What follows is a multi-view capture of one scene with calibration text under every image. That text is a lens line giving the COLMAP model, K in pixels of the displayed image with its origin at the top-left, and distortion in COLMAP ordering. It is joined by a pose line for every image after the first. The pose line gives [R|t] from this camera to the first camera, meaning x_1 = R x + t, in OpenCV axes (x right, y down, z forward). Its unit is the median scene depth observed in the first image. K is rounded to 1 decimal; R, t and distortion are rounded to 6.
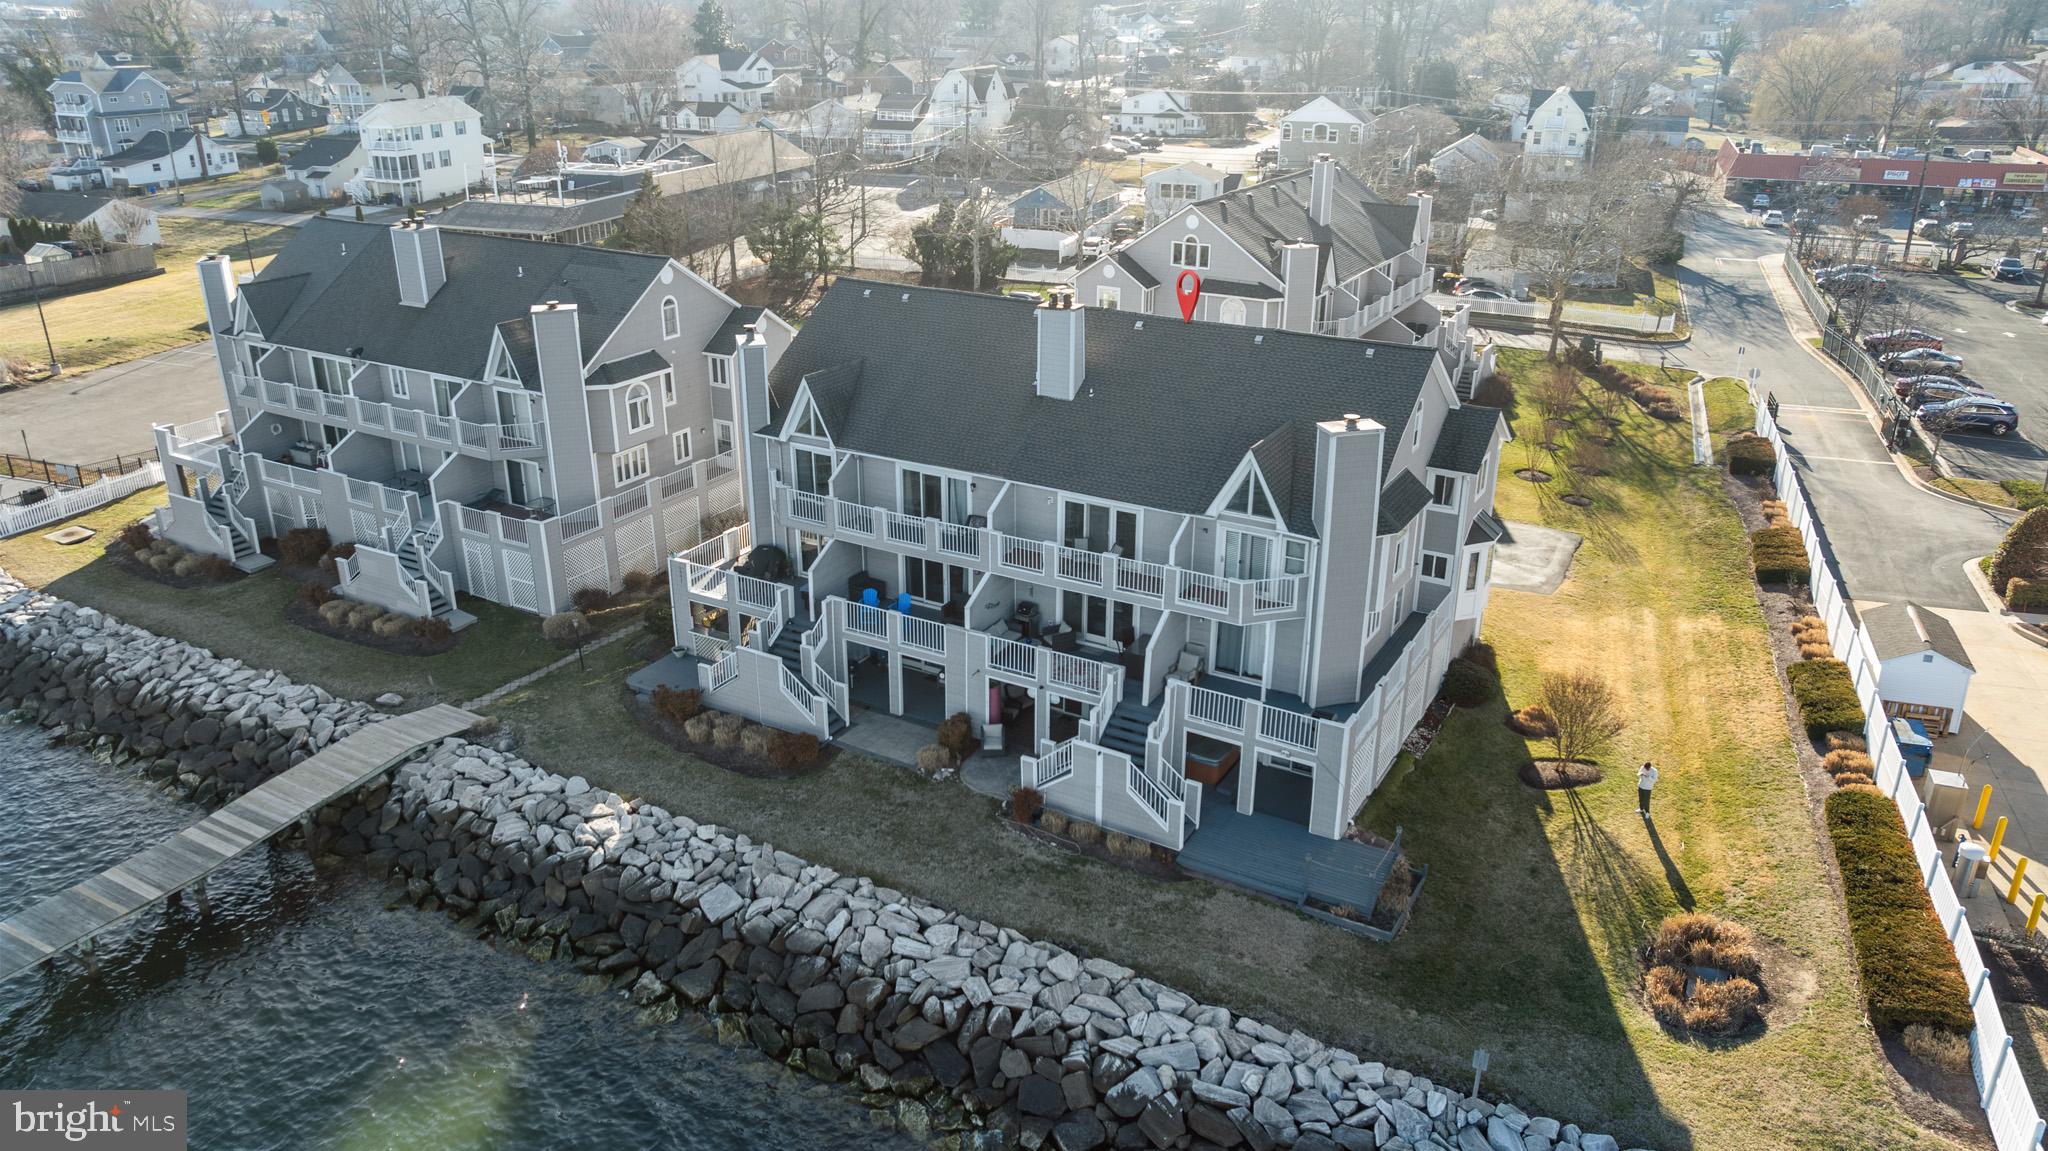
lens RADIAL K [[1422.6, 0, 1035.8], [0, 1422.6, 584.3], [0, 0, 1]] dist [-0.021783, 0.009930]
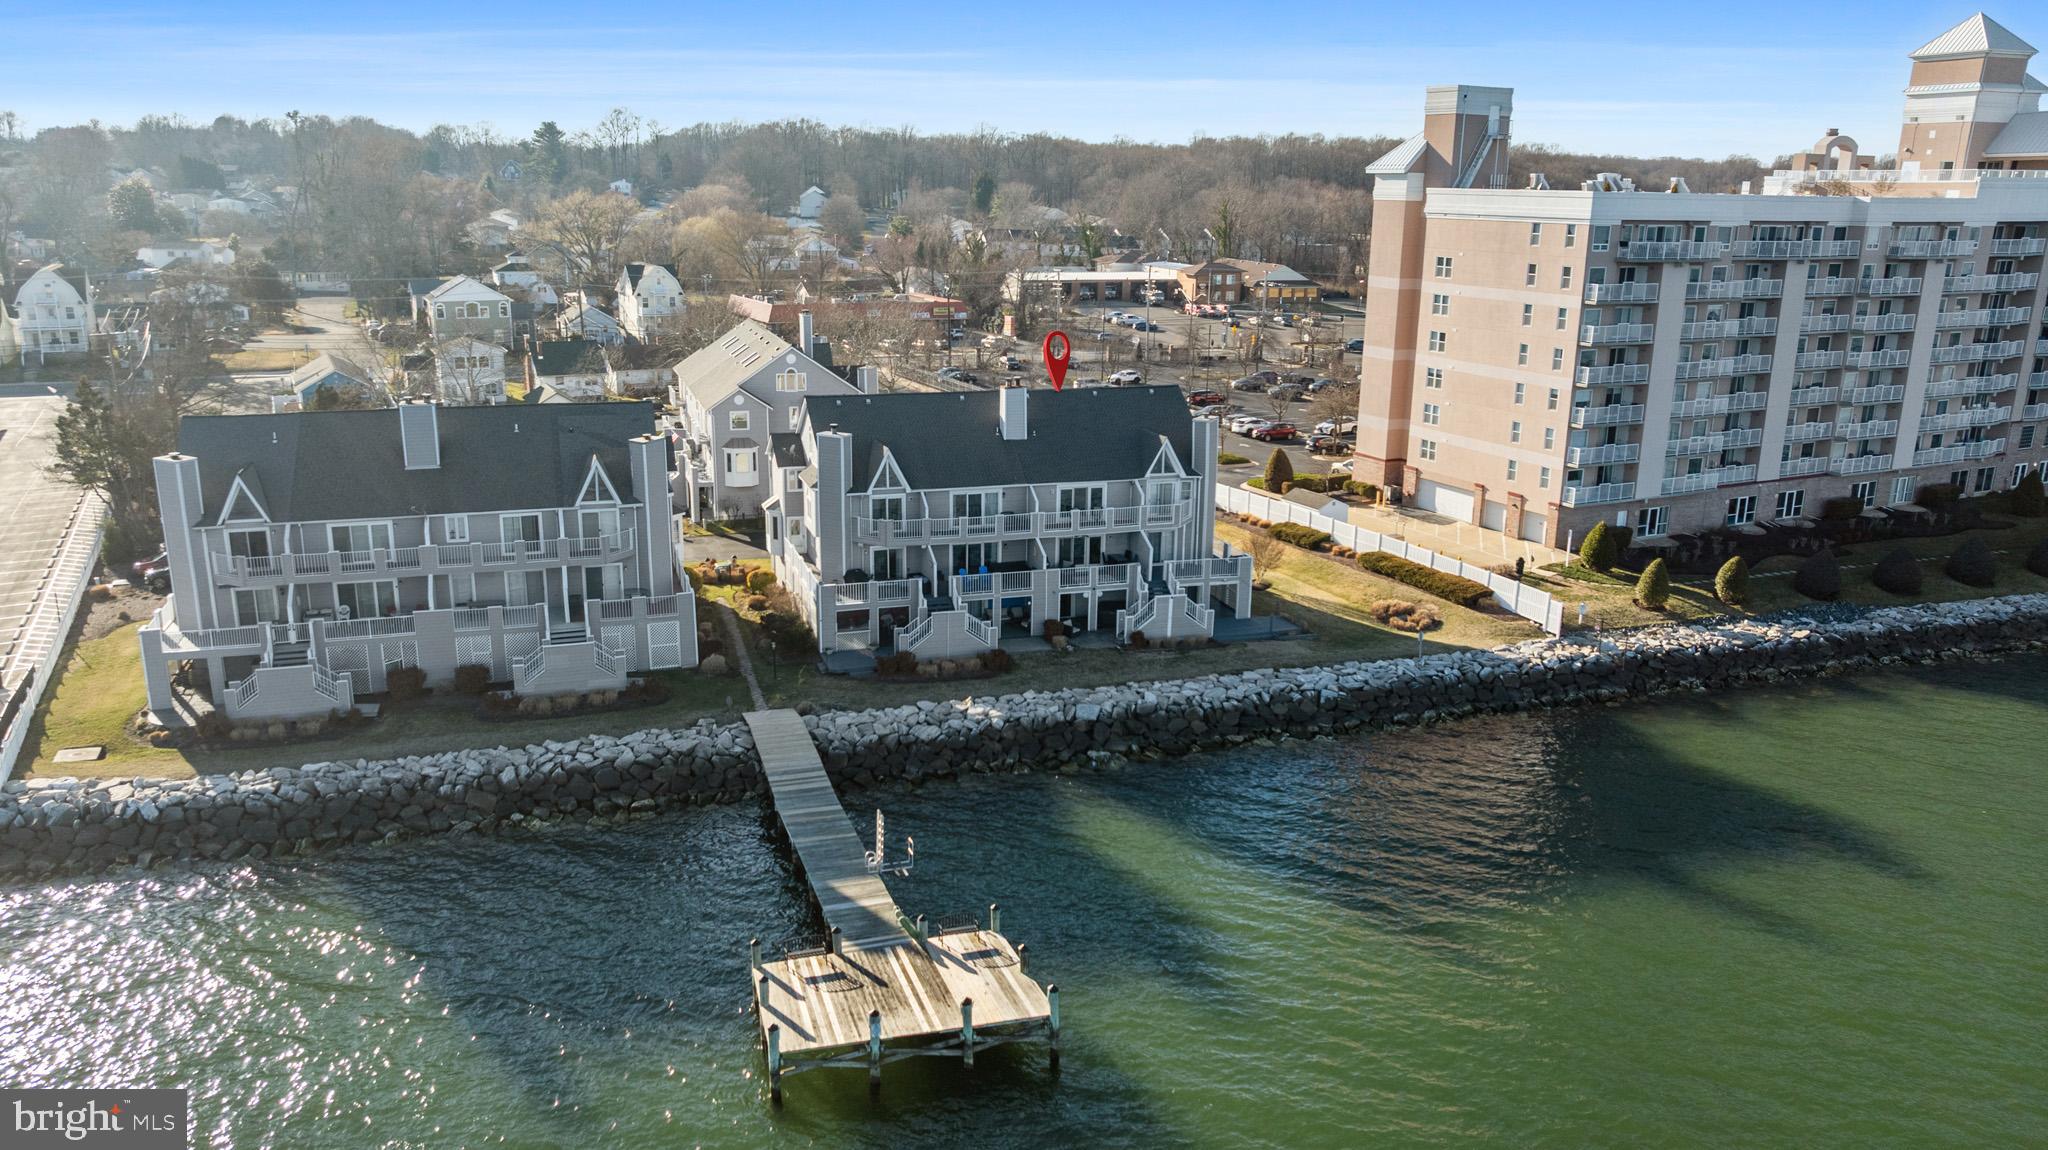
lens RADIAL K [[1422.6, 0, 1029.1], [0, 1422.6, 563.3], [0, 0, 1]] dist [-0.021783, 0.009930]
pose [[0.676607, -0.183327, 0.713158, -1.361577], [0.273963, 0.961656, -0.012714, 0.043935], [-0.683482, 0.203981, 0.700888, -0.208633]]
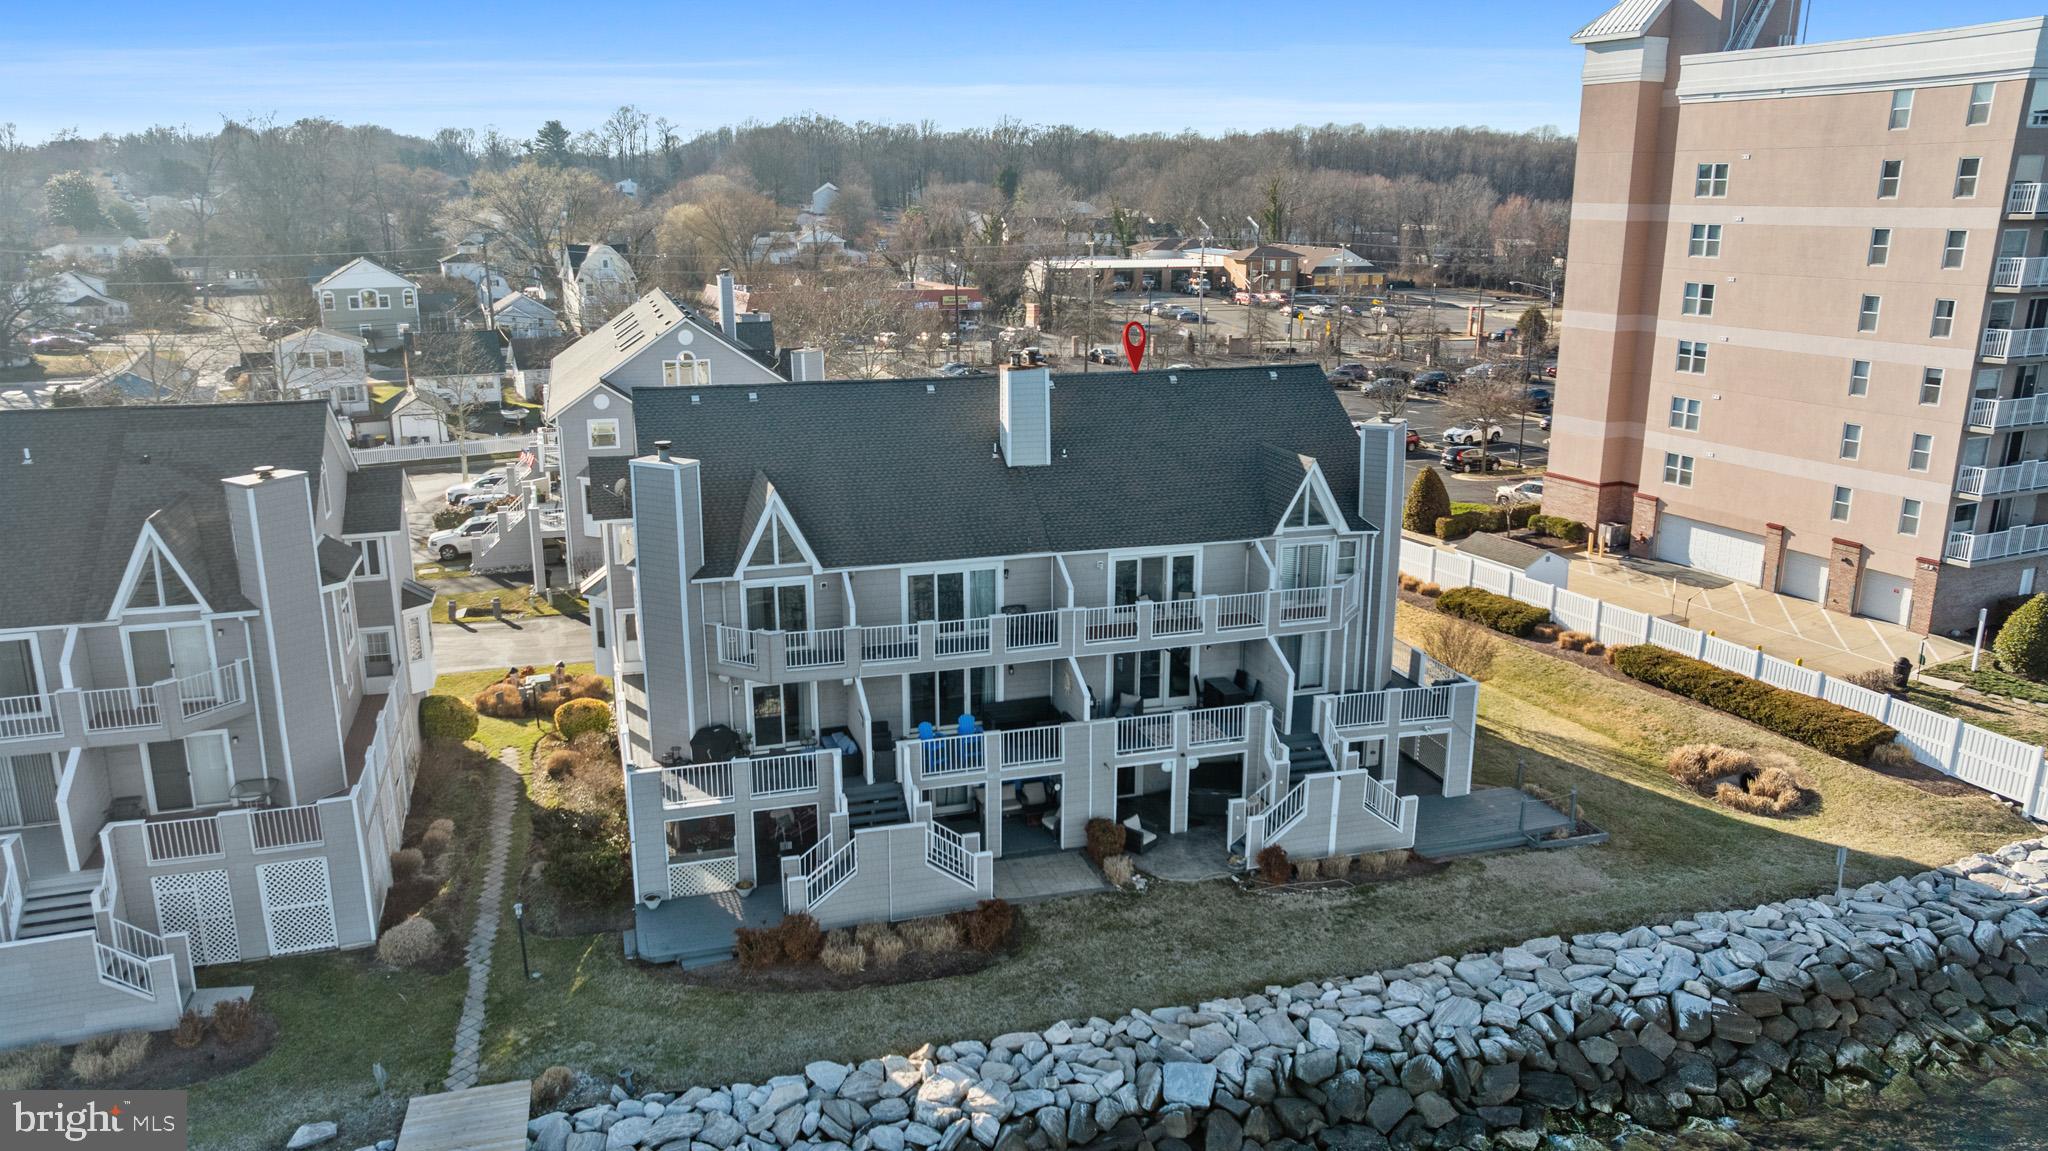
lens RADIAL K [[1422.6, 0, 1029.2], [0, 1422.6, 569.8], [0, 0, 1]] dist [-0.021783, 0.009930]
pose [[0.689850, -0.187992, 0.699118, -0.708982], [0.280994, 0.959516, -0.019255, -0.054232], [-0.667195, 0.209731, 0.714747, 0.394838]]
